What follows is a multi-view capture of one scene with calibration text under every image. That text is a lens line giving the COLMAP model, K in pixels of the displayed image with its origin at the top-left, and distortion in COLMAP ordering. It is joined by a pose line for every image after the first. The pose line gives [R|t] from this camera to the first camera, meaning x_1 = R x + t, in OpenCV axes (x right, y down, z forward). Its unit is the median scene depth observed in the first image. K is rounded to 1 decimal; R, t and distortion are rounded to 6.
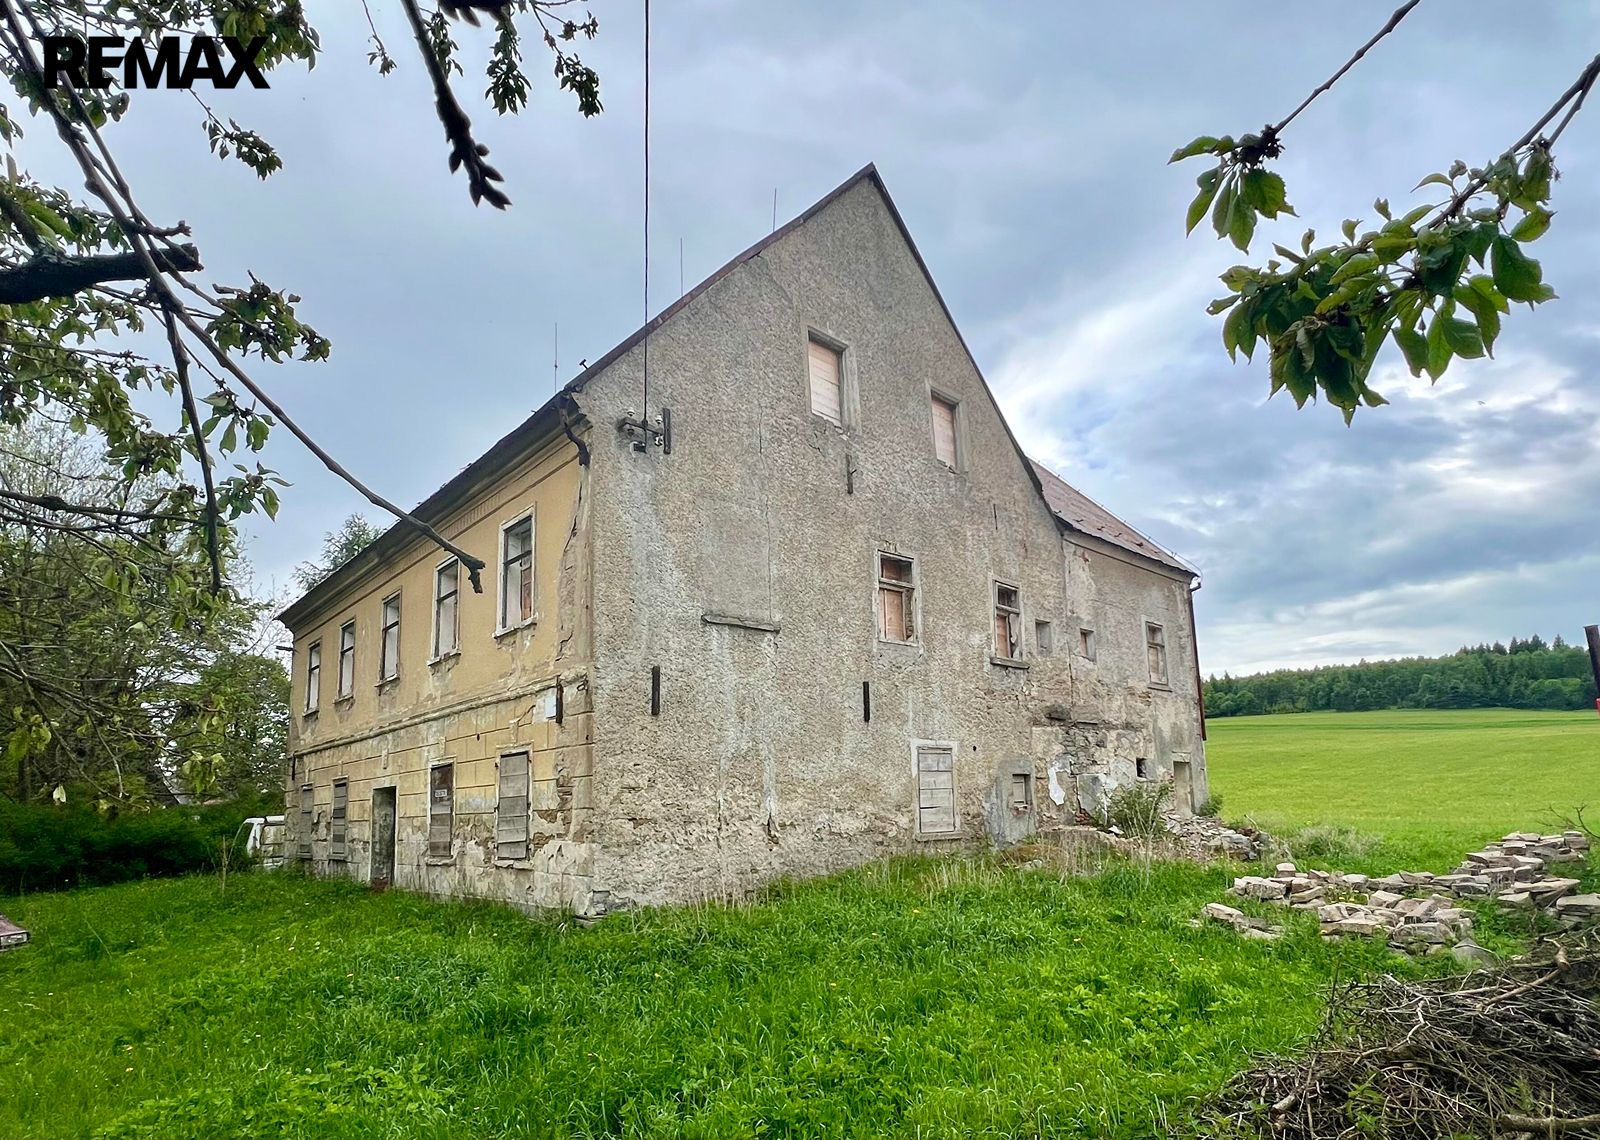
lens RADIAL K [[901.5, 0, 801.4], [0, 901.5, 569.9], [0, 0, 1]] dist [-0.005156, 0.003295]
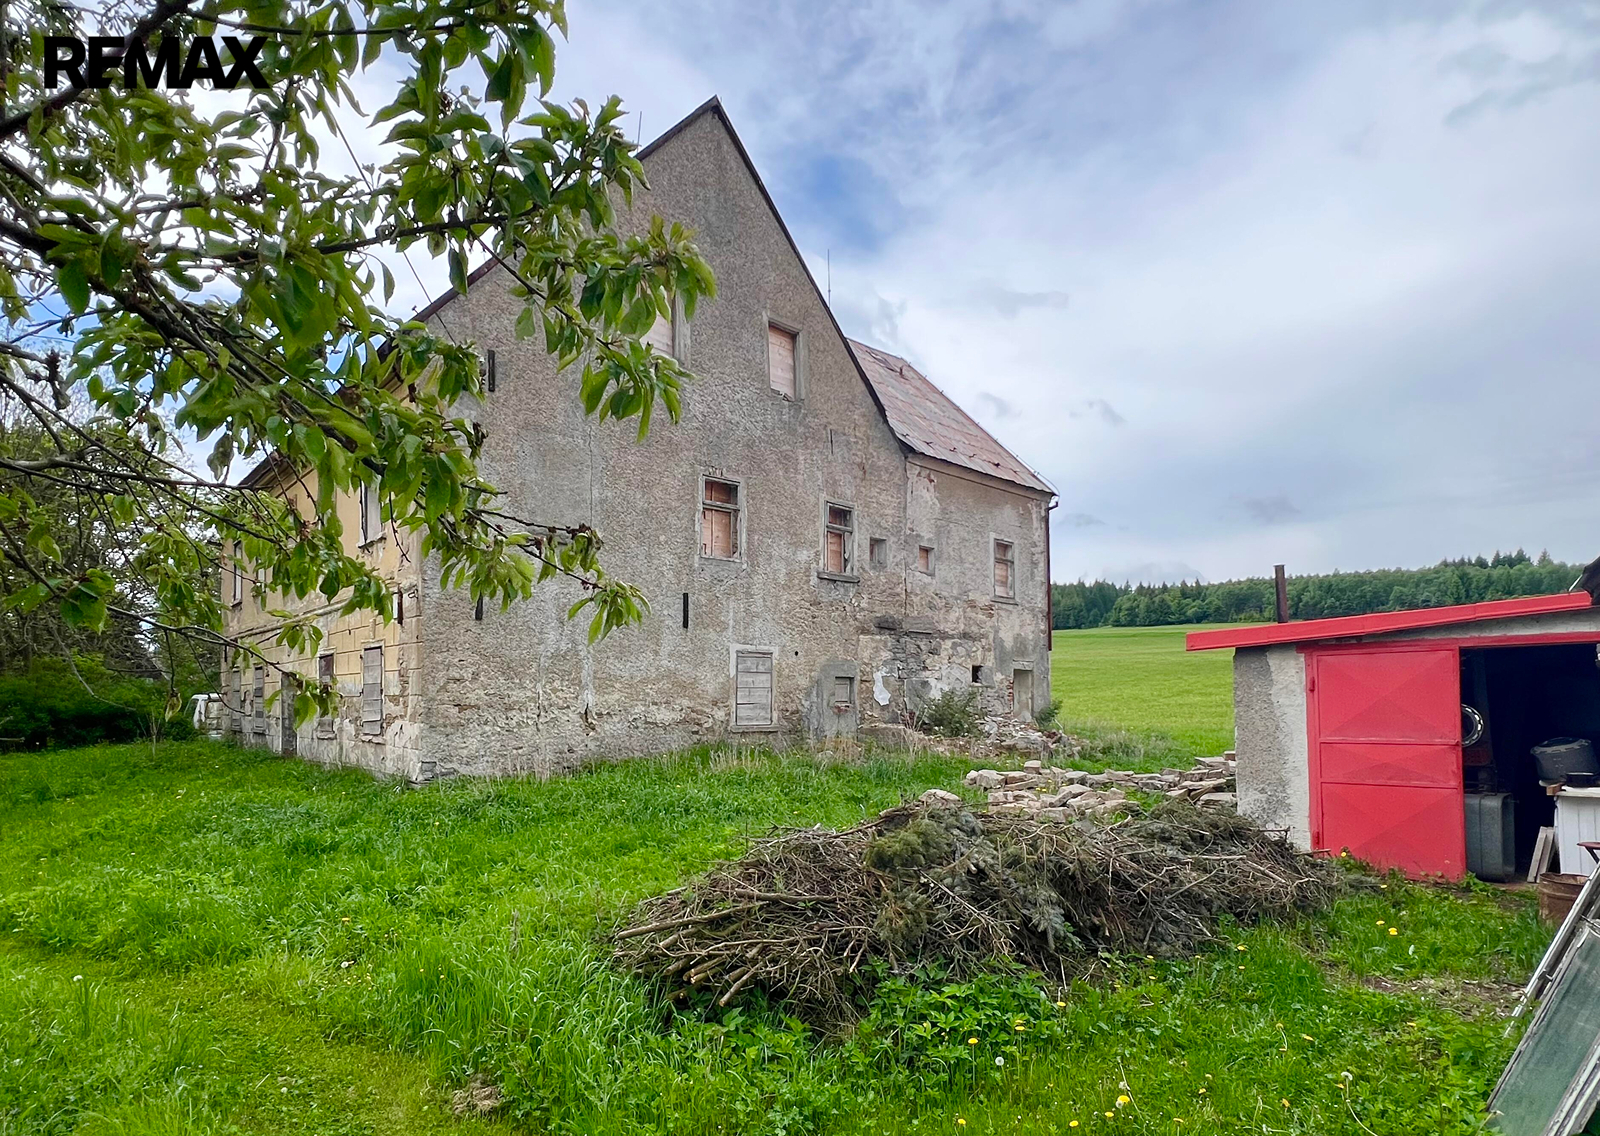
lens RADIAL K [[989.2, 0, 799.3], [0, 989.2, 568.6], [0, 0, 1]] dist [-0.000118, -0.002213]
pose [[0.998409, 0.024377, -0.050838, 0.245443], [-0.017831, 0.991939, 0.125455, -0.056873], [0.053487, -0.124349, 0.990796, -0.191080]]
